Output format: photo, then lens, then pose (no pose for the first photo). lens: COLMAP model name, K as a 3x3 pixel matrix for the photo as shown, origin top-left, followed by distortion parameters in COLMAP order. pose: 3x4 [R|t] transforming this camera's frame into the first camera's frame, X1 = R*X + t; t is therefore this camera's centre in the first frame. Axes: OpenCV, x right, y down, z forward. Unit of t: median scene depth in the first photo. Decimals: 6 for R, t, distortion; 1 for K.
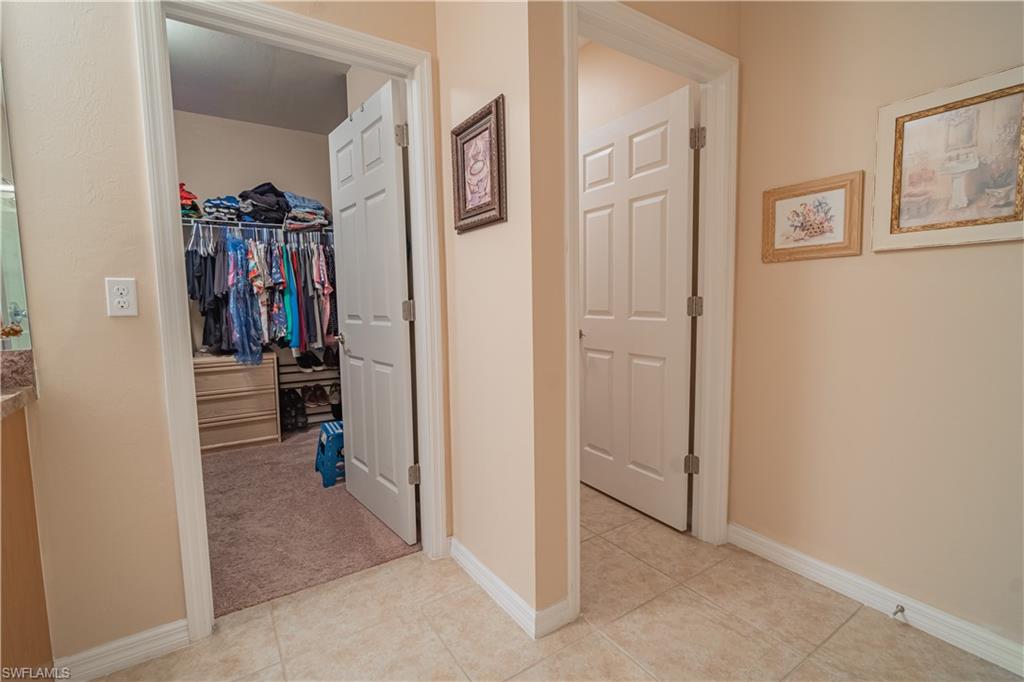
lens RADIAL K [[454.0, 0, 508.0], [0, 454.0, 340.3], [0, 0, 1]] dist [-0.001619, 0.000567]
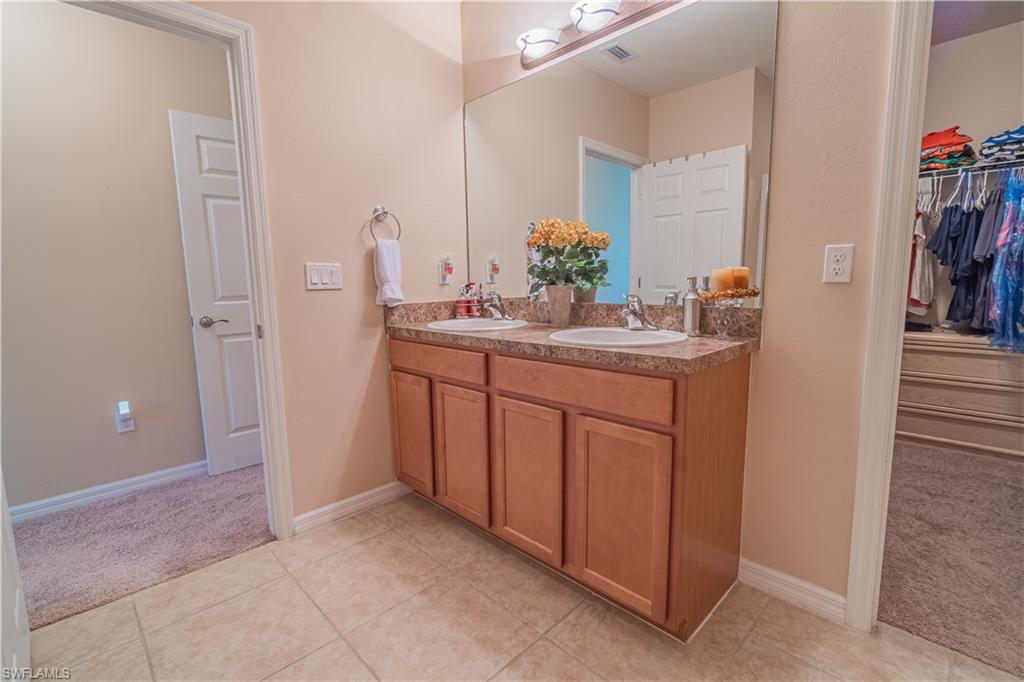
lens RADIAL K [[465.3, 0, 504.3], [0, 465.3, 338.9], [0, 0, 1]] dist [-0.000725, 0.000817]
pose [[0.197342, 0.137177, -0.970690, 0.028736], [-0.073979, 0.989422, 0.124785, -0.002530], [0.977539, 0.047185, 0.205403, 0.049092]]
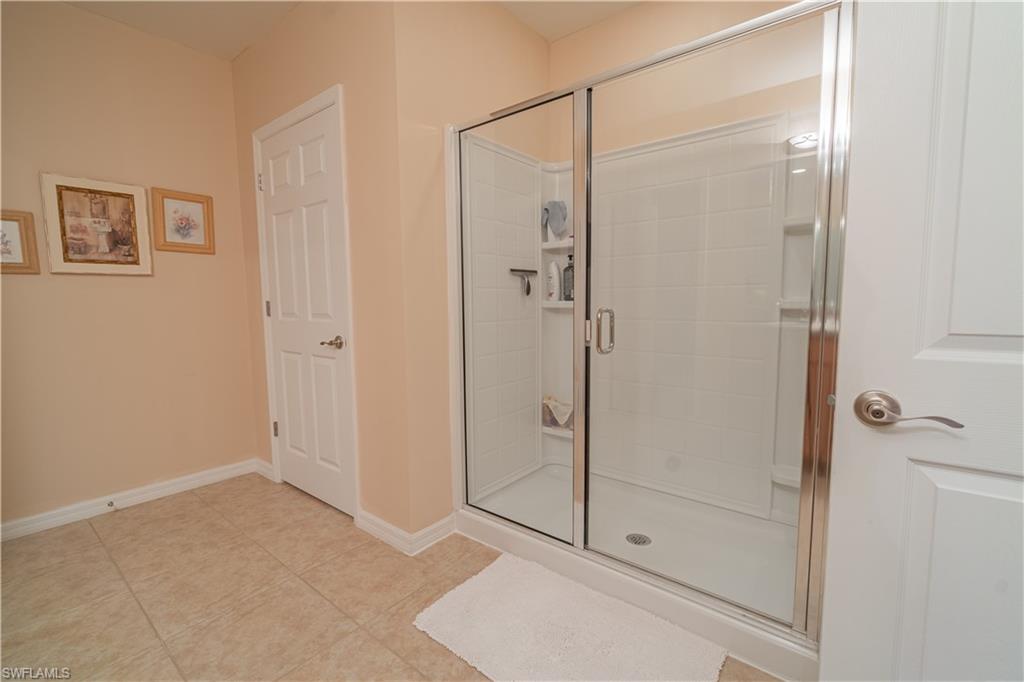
lens RADIAL K [[449.9, 0, 502.2], [0, 449.9, 339.9], [0, 0, 1]] dist [-0.001502, 0.000060]
pose [[-0.291069, -0.070642, 0.954091, -0.828913], [0.102790, 0.989188, 0.104599, 0.008862], [-0.951164, 0.128516, -0.280660, 0.068319]]
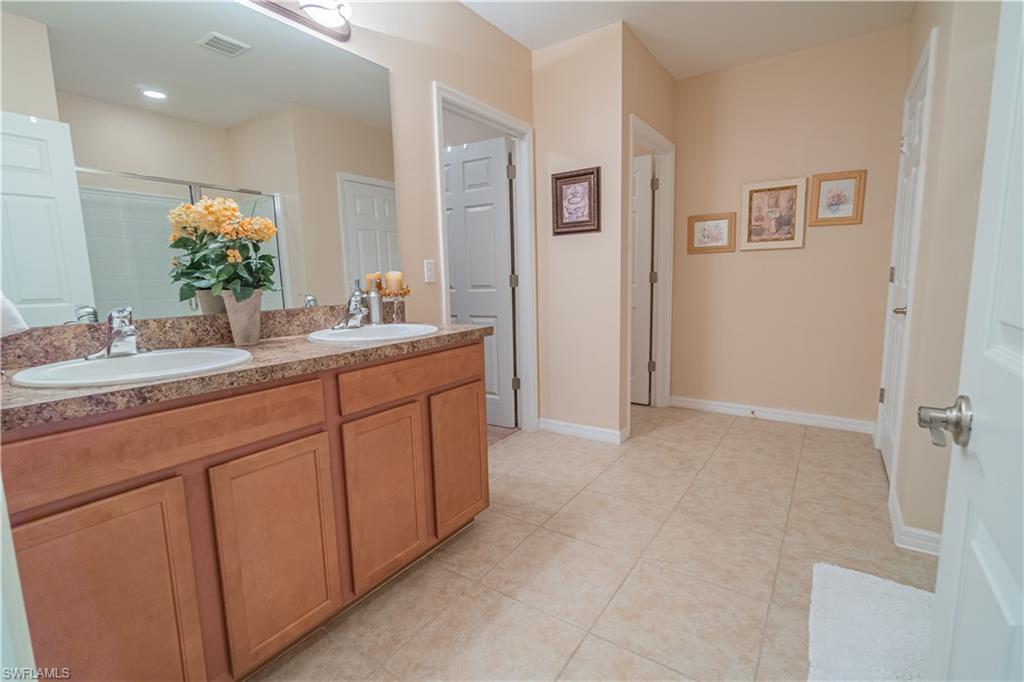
lens RADIAL K [[465.3, 0, 504.3], [0, 465.3, 338.9], [0, 0, 1]] dist [-0.000725, 0.000817]
pose [[0.929449, -0.054600, 0.364888, -0.930661], [0.041814, 0.998206, 0.042856, 0.073574], [-0.366574, -0.024574, 0.930064, -0.575053]]
